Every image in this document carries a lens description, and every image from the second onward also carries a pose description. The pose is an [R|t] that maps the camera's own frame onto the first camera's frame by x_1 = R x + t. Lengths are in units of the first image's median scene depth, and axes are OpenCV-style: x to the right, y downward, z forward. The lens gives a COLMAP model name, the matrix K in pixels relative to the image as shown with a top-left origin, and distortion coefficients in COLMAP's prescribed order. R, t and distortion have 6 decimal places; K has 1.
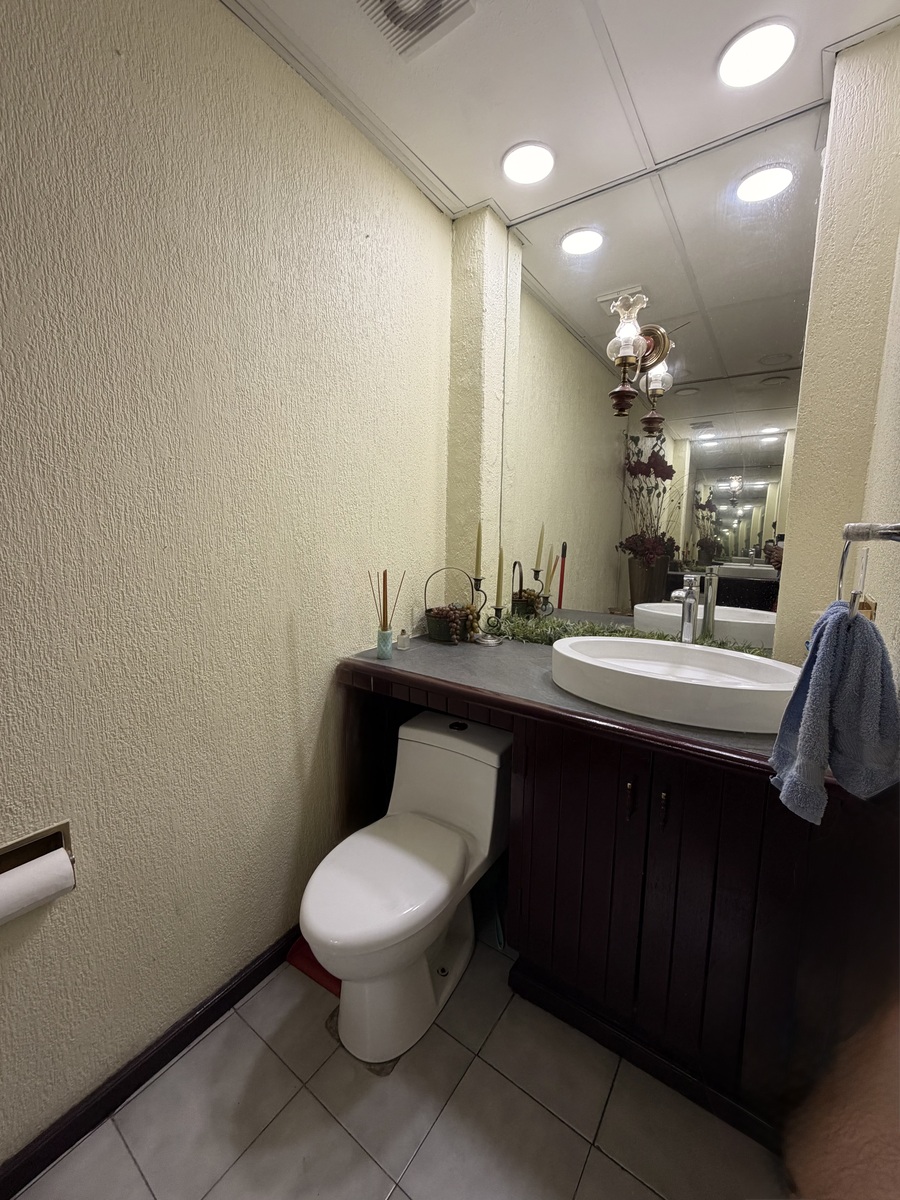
lens RADIAL K [[477.6, 0, 448.8], [0, 477.6, 595.7], [0, 0, 1]] dist [0.000370, -0.000158]
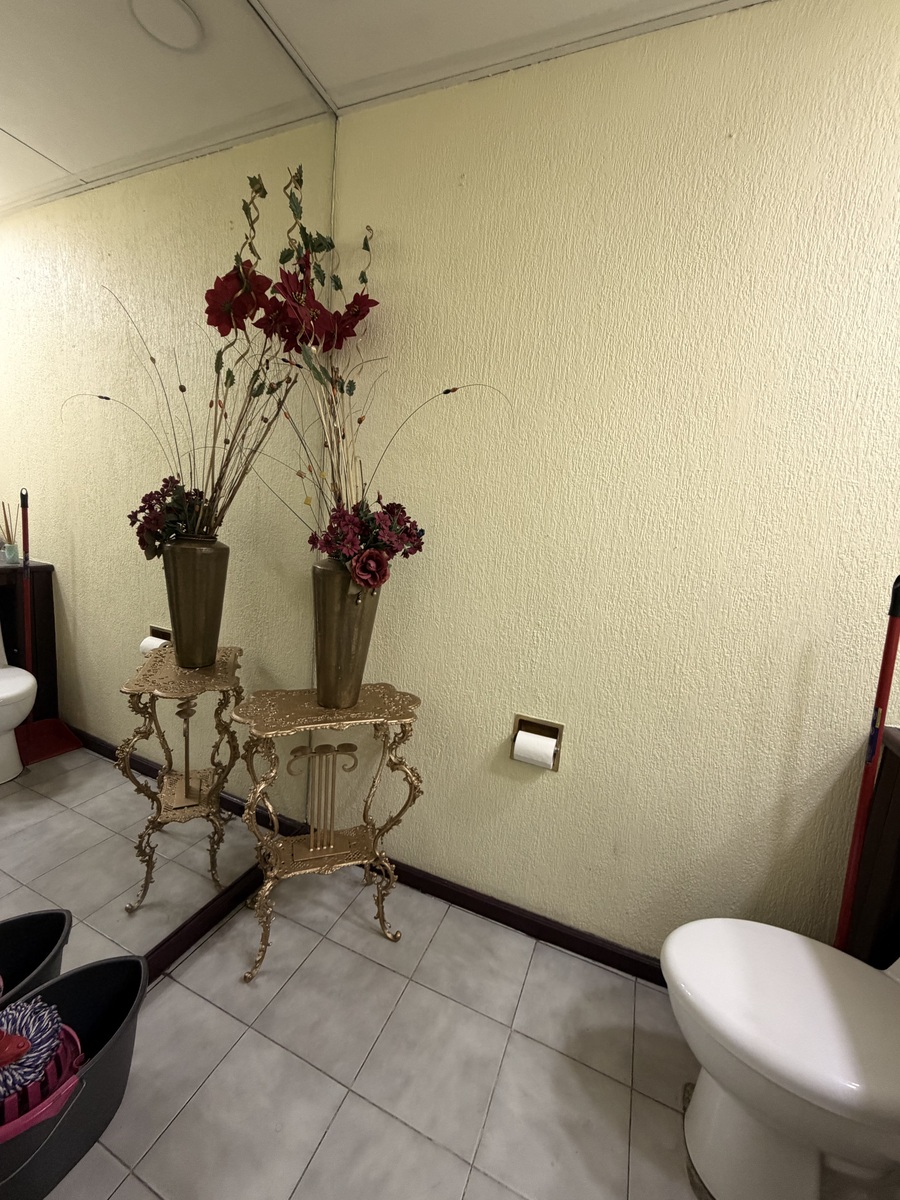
lens RADIAL K [[477.6, 0, 448.8], [0, 477.6, 595.7], [0, 0, 1]] dist [0.000370, -0.000158]
pose [[0.223845, 0.164155, -0.960701, 0.397546], [-0.220973, 0.968592, 0.114016, 0.001307], [0.949244, 0.186767, 0.253089, 0.193684]]
